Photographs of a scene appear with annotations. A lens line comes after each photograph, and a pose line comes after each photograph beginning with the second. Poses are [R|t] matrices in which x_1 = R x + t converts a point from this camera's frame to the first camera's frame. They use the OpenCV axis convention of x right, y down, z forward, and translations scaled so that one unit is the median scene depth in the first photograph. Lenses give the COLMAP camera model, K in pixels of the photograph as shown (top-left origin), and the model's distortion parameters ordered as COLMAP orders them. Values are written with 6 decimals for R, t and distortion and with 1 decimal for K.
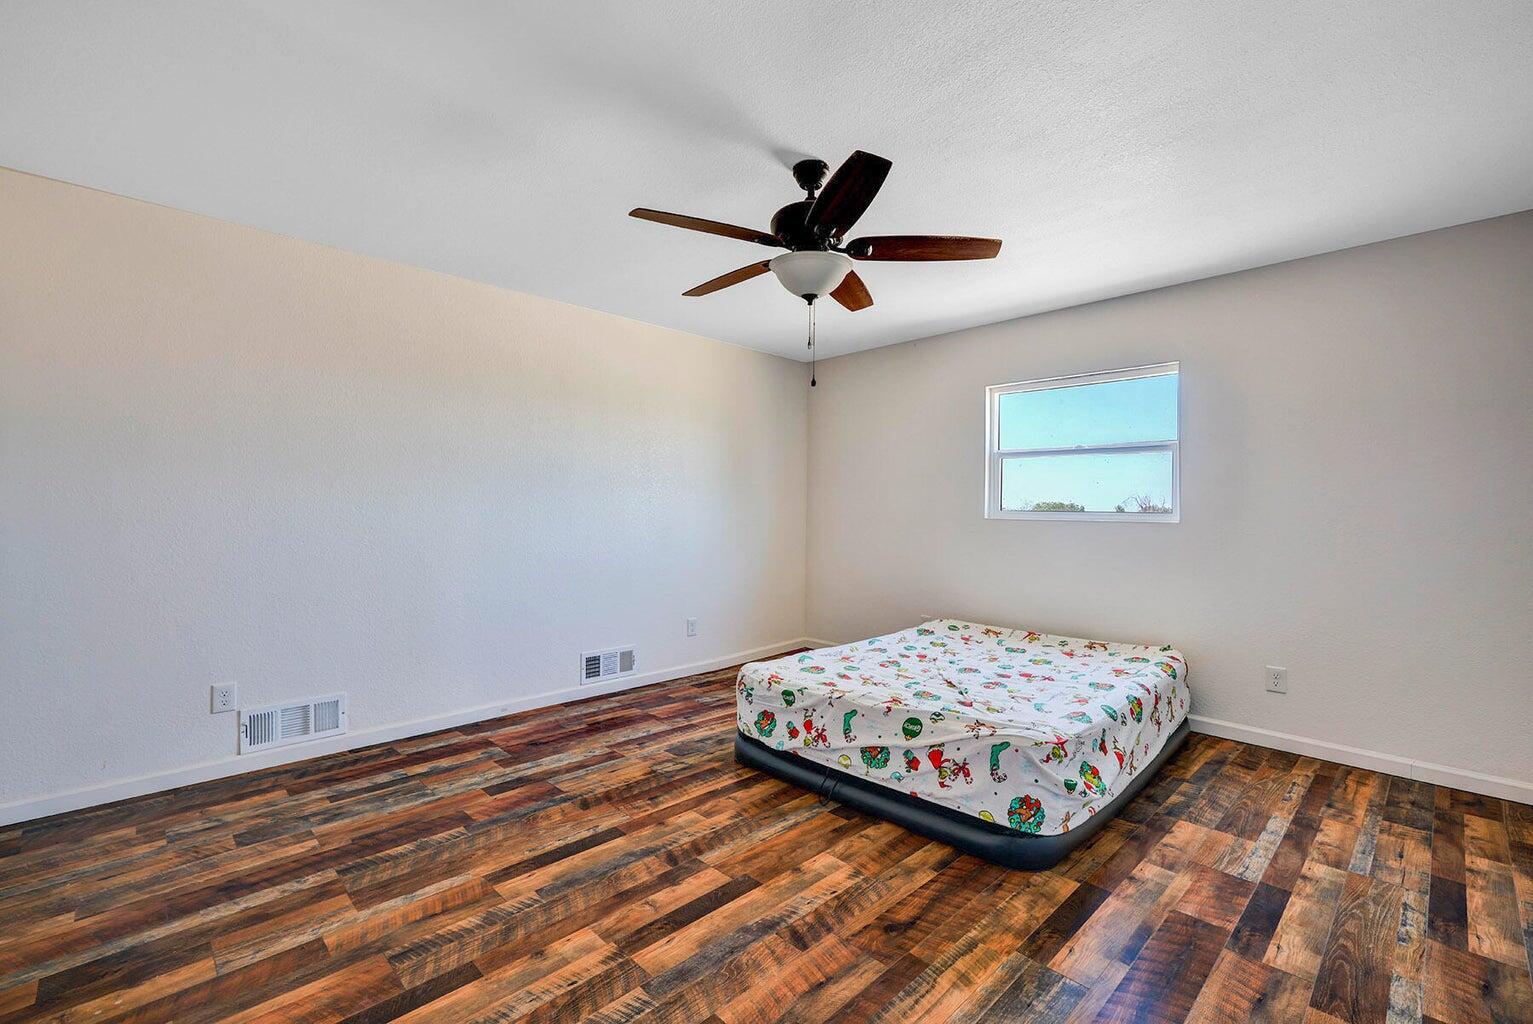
lens RADIAL K [[665.5, 0, 762.6], [0, 665.5, 512.9], [0, 0, 1]] dist [-0.003339, 0.000485]
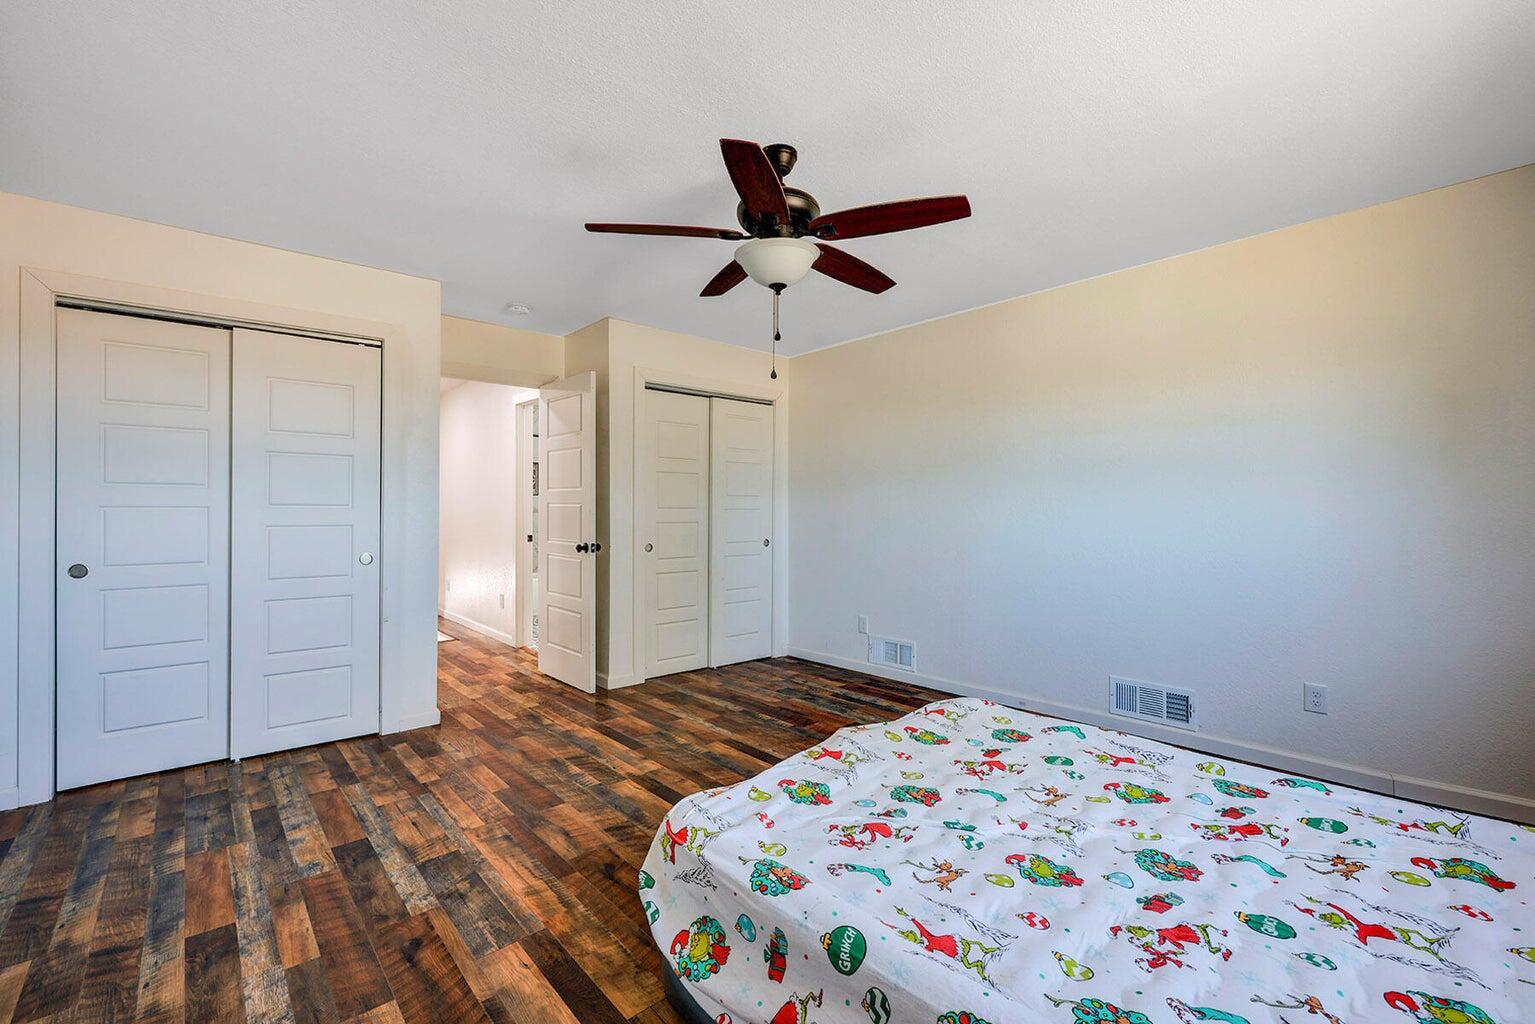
lens RADIAL K [[666.4, 0, 760.3], [0, 666.4, 512.4], [0, 0, 1]] dist [-0.003339, 0.000485]
pose [[-0.056630, -0.001673, -0.998394, 1.246970], [-0.002815, 0.999995, -0.001516, 0.009507], [0.998391, 0.002725, -0.056635, 1.238236]]
